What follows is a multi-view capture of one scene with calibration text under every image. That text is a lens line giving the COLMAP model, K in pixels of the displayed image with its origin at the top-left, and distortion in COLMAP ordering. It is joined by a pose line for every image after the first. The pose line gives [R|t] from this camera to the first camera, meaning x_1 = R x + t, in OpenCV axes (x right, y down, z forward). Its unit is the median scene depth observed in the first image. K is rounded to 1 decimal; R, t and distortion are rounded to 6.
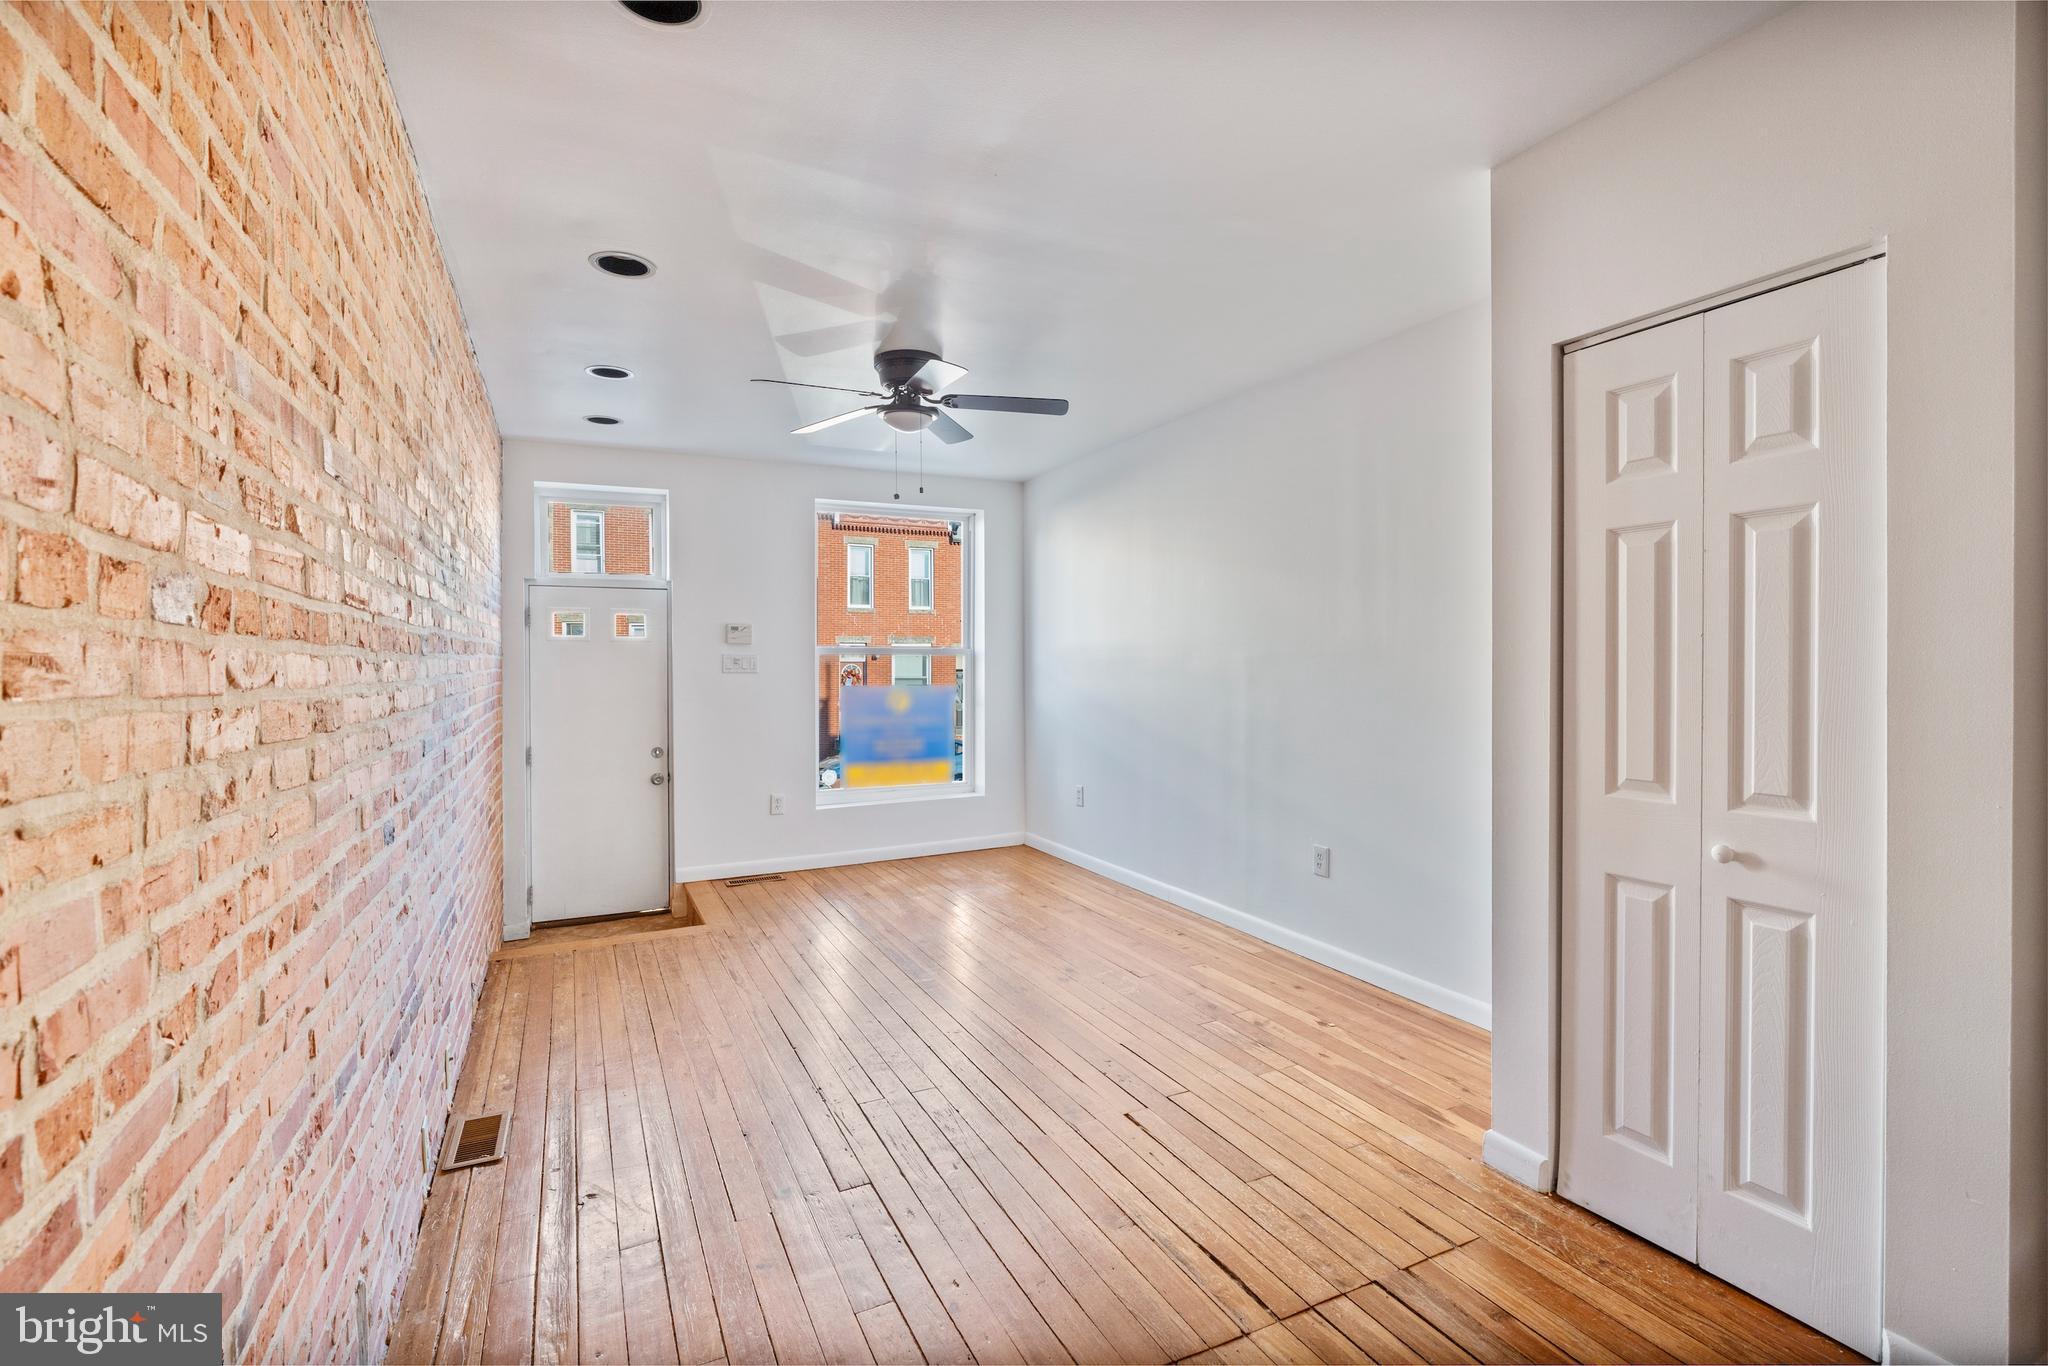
lens RADIAL K [[933.4, 0, 1012.7], [0, 933.4, 670.6], [0, 0, 1]] dist [-0.002511, -0.000333]
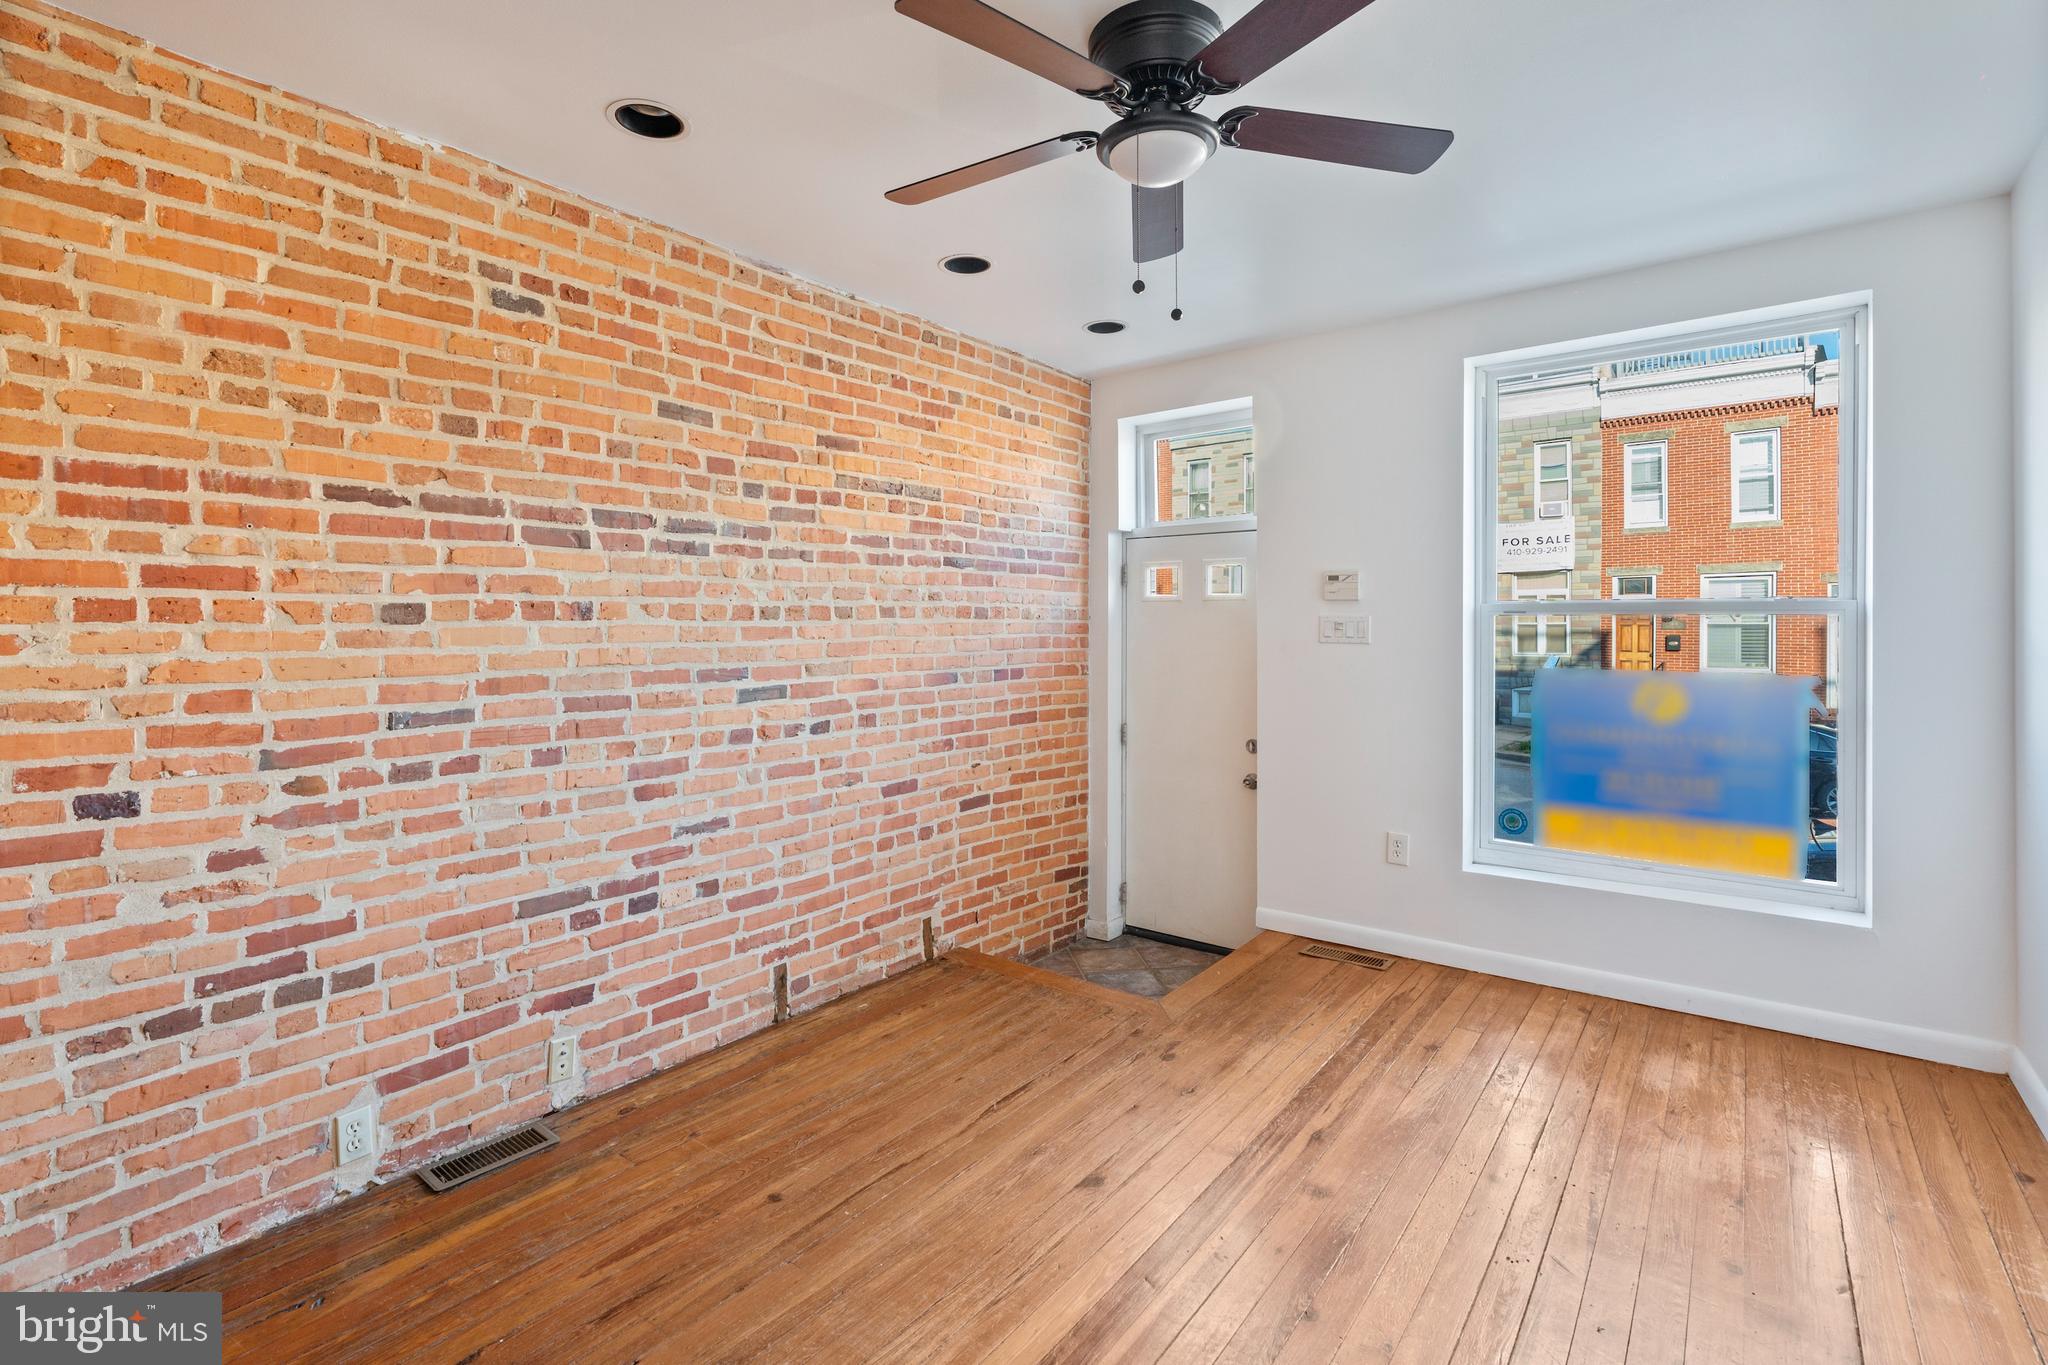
lens RADIAL K [[933.4, 0, 999.8], [0, 933.4, 636.3], [0, 0, 1]] dist [-0.002511, -0.000333]
pose [[0.430925, 0.010164, -0.902331, 0.288973], [-0.005742, 0.999947, 0.008522, -0.008866], [0.902370, 0.001509, 0.430960, 0.674217]]
